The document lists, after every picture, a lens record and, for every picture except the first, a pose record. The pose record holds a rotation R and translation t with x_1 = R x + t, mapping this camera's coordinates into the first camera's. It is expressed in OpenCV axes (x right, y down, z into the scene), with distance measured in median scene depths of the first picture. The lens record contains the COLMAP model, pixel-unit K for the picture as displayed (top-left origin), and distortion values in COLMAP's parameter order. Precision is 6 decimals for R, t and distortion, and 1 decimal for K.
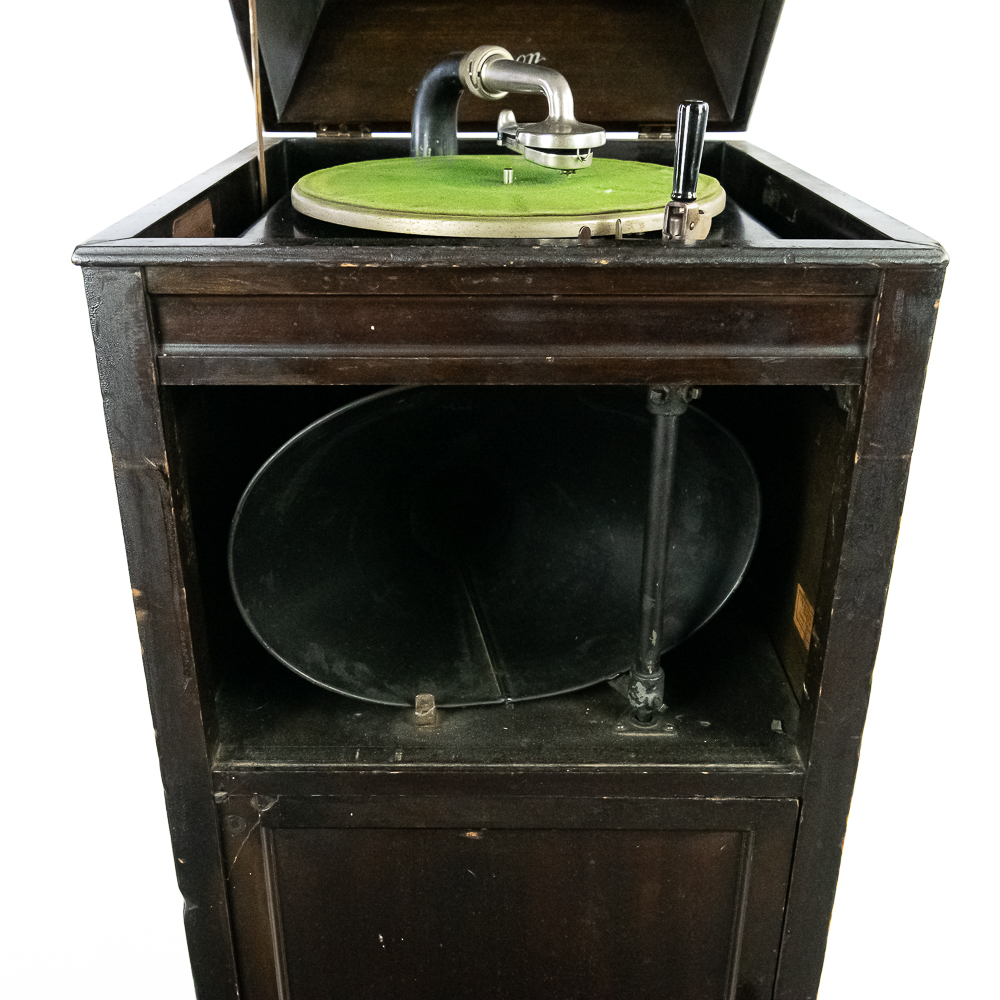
lens RADIAL K [[1074.9, 0, 500.0], [0, 1074.9, 500.0], [0, 0, 1]] dist [0.004641, 0.012796]
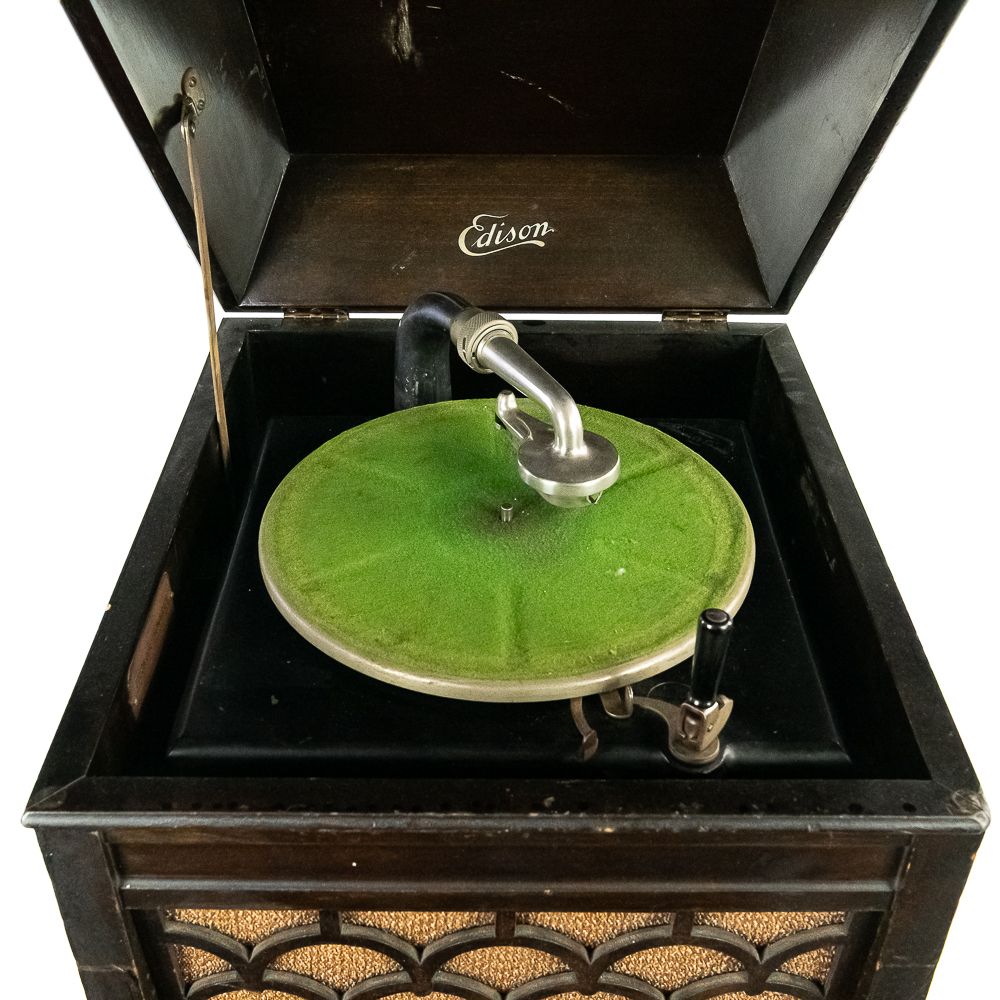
lens RADIAL K [[1236.0, 0, 500.0], [0, 1236.0, 500.0], [0, 0, 1]] dist [-0.002915, -0.070653]
pose [[0.999982, 0.005574, -0.002306, 0.004531], [-0.005101, 0.985460, 0.169830, -0.512315], [0.003219, -0.169815, 0.985471, 0.017725]]
